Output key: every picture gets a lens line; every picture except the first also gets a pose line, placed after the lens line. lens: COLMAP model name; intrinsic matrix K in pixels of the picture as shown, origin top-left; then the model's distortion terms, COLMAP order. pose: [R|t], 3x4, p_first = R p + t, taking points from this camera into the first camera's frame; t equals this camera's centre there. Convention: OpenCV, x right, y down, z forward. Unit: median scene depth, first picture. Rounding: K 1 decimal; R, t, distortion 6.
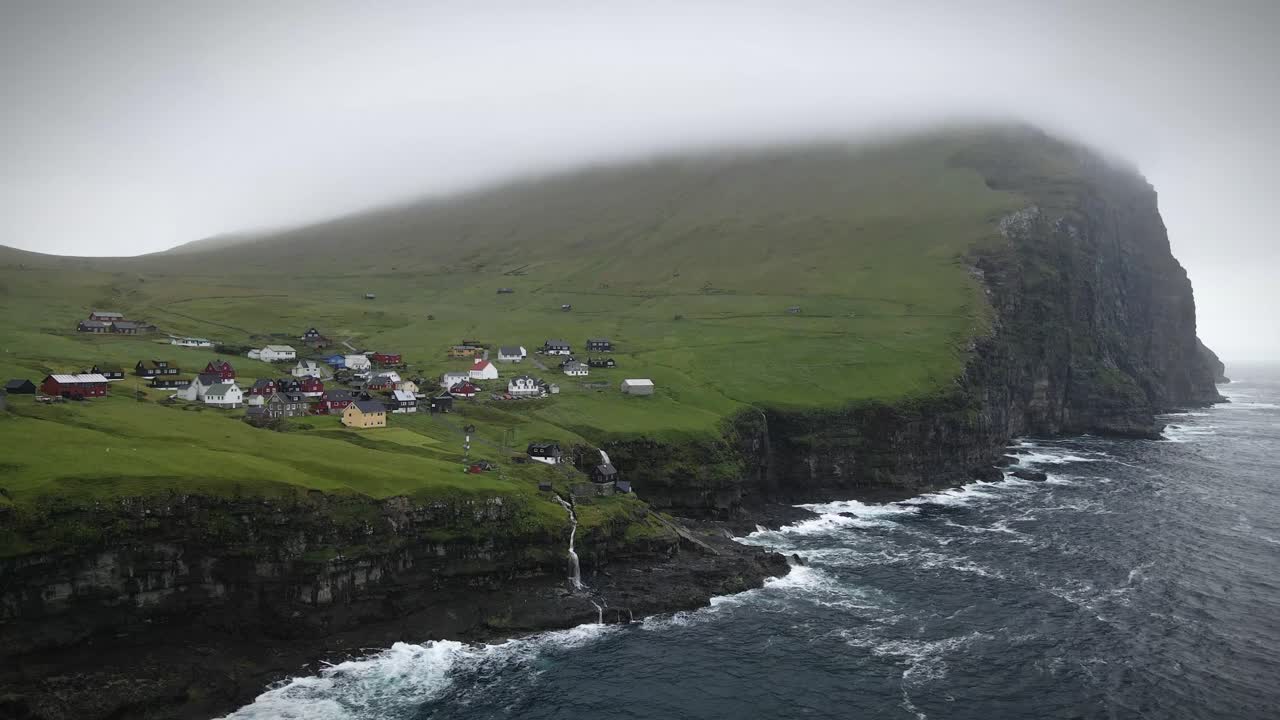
lens RADIAL K [[935.5, 0, 644.6], [0, 935.5, 361.0], [0, 0, 1]] dist [-0.017414, 0.054721]
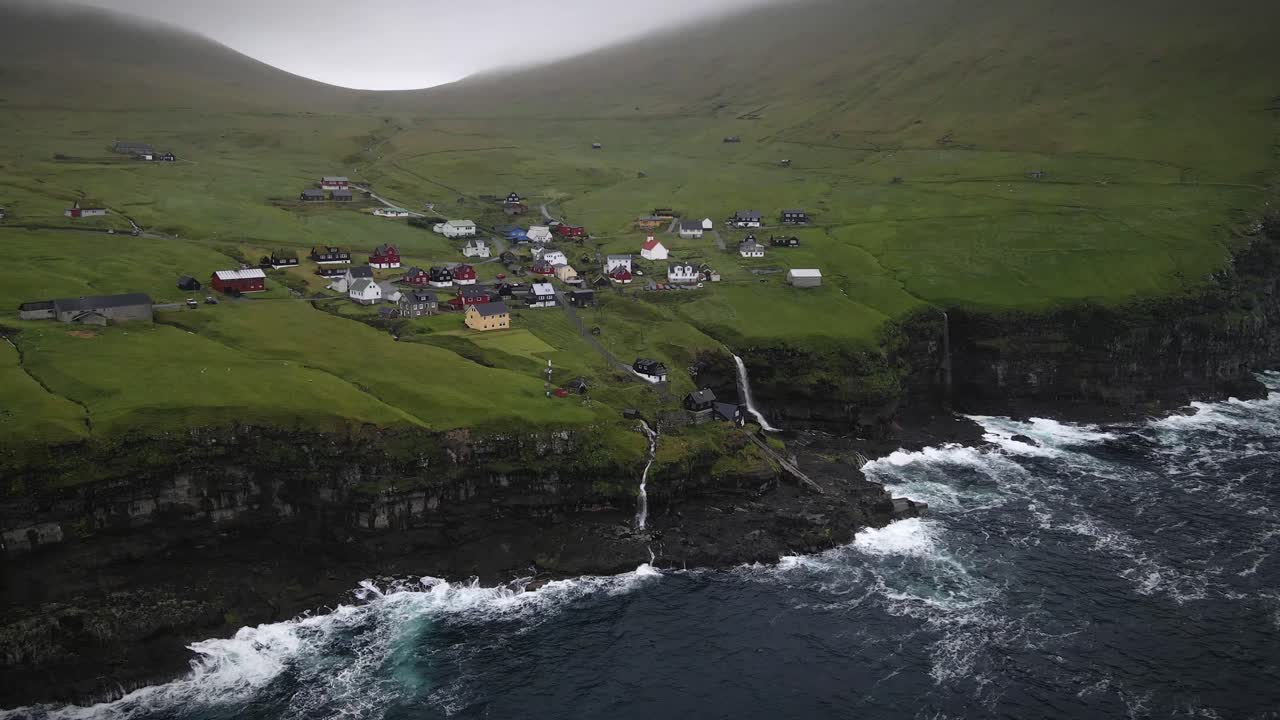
lens RADIAL K [[929.8, 0, 646.0], [0, 929.8, 361.1], [0, 0, 1]] dist [-0.007199, 0.046248]
pose [[0.952412, 0.072908, -0.295965, 0.147948], [-0.014071, 0.980454, 0.196246, -0.084509], [0.304488, -0.182742, 0.934822, 0.089688]]
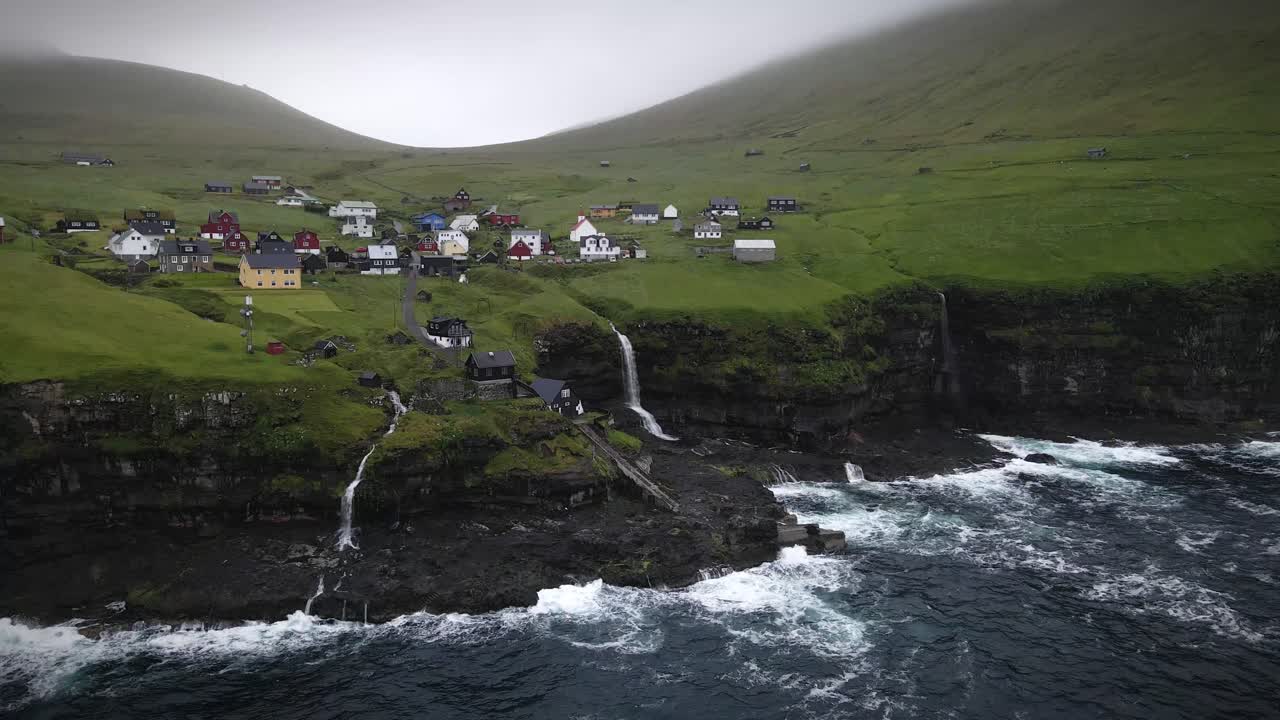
lens RADIAL K [[935.5, 0, 644.6], [0, 935.5, 361.0], [0, 0, 1]] dist [-0.017414, 0.054721]
pose [[0.913073, 0.050510, -0.404655, 0.249615], [-0.004803, 0.993563, 0.113181, 0.037663], [0.407767, -0.101399, 0.907438, 0.388693]]
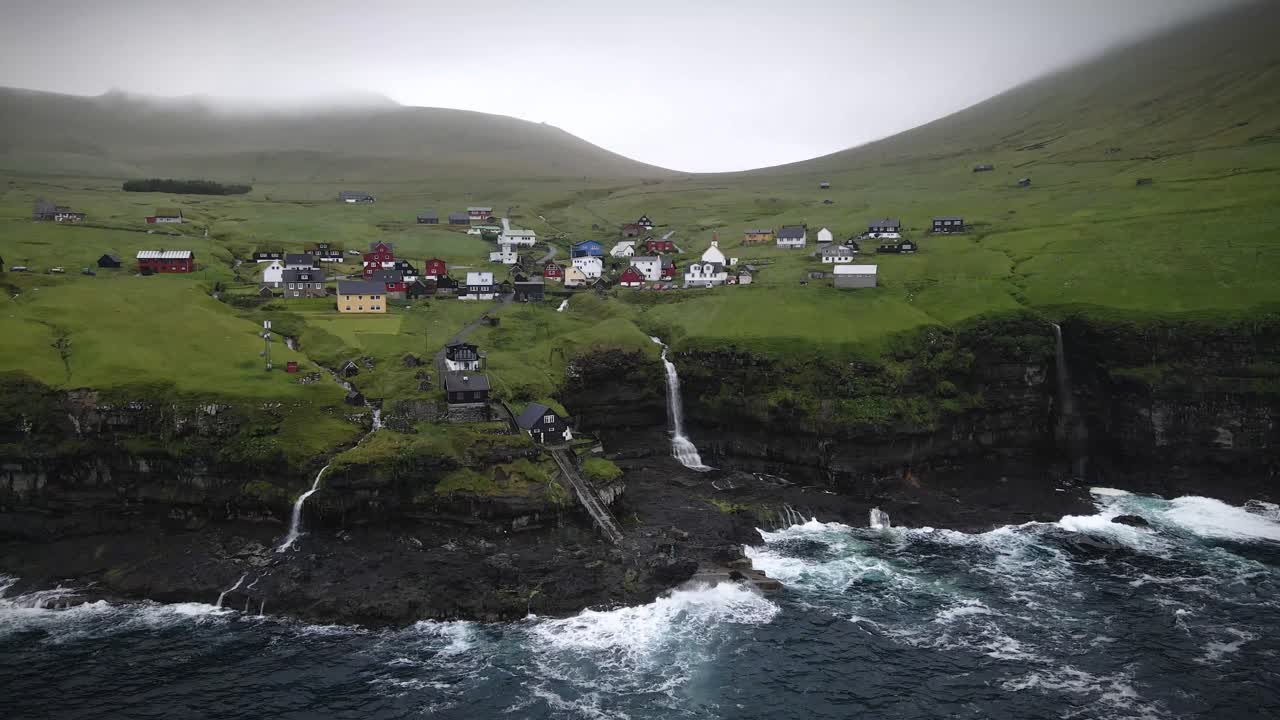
lens RADIAL K [[929.8, 0, 646.0], [0, 929.8, 361.1], [0, 0, 1]] dist [-0.007199, 0.046248]
pose [[0.735408, 0.065261, -0.674475, 0.403384], [-0.002484, 0.995605, 0.093624, 0.031710], [0.677620, -0.067177, 0.732337, 0.498017]]
